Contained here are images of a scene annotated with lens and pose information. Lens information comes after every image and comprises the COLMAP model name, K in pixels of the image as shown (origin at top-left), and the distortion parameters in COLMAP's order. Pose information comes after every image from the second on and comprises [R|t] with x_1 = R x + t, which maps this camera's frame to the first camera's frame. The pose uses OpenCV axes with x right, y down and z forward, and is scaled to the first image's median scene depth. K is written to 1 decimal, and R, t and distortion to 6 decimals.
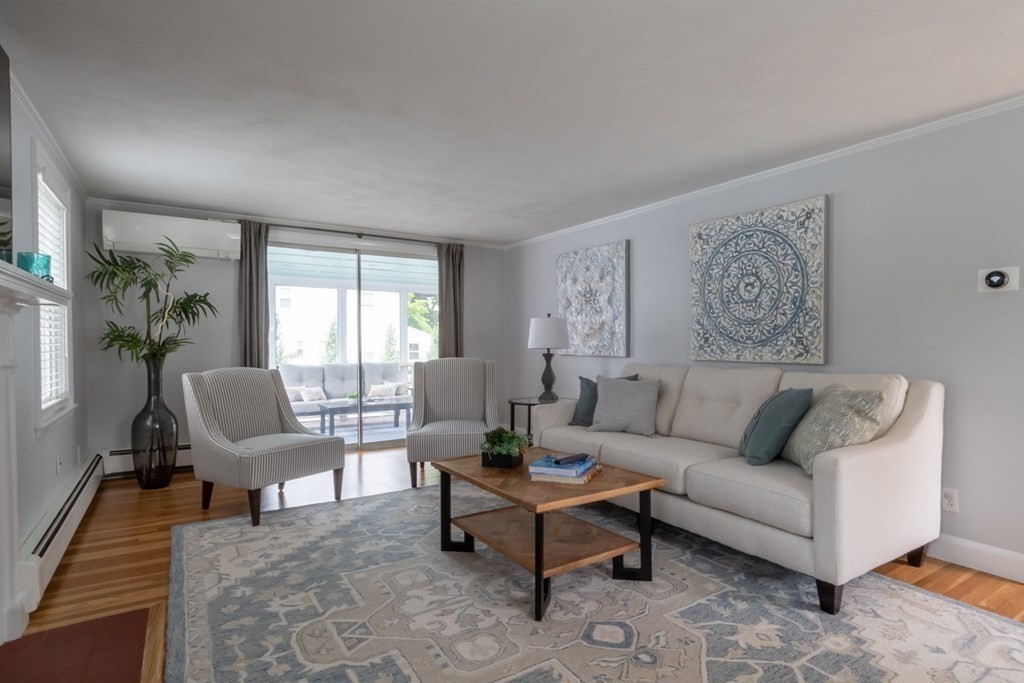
lens RADIAL K [[525.9, 0, 513.4], [0, 525.9, 344.3], [0, 0, 1]] dist [-0.002634, 0.000144]
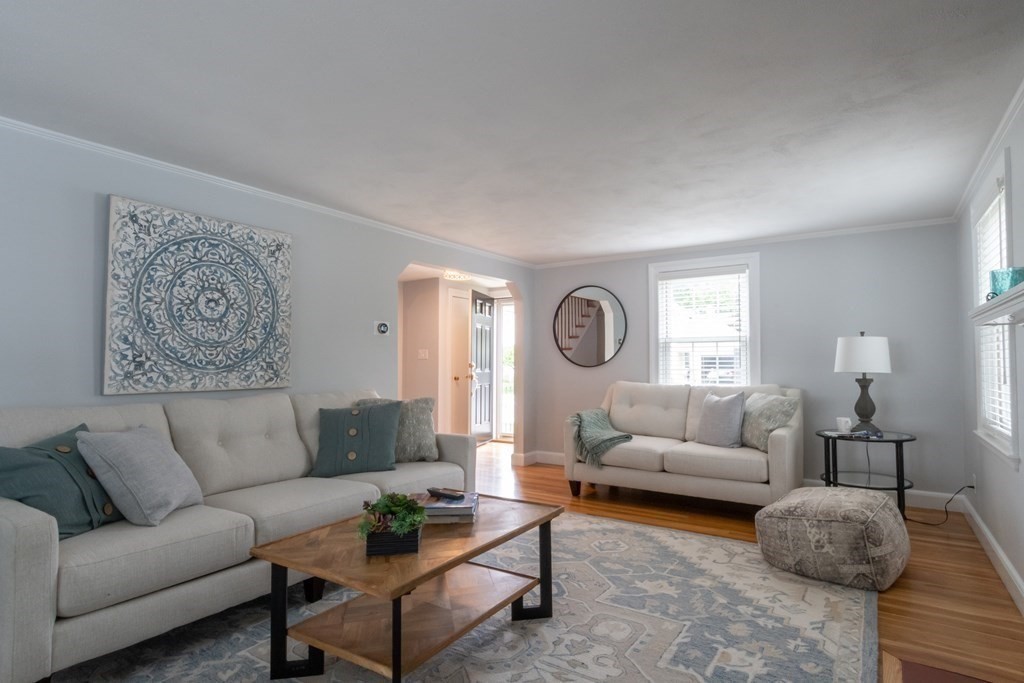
lens RADIAL K [[550.4, 0, 545.4], [0, 550.4, 343.9], [0, 0, 1]] dist [0.033610, -0.007930]
pose [[-0.439695, 0.028839, 0.897684, -0.628715], [0.002542, 0.999520, -0.030866, -0.013681], [-0.898143, -0.011290, -0.439558, 0.936493]]
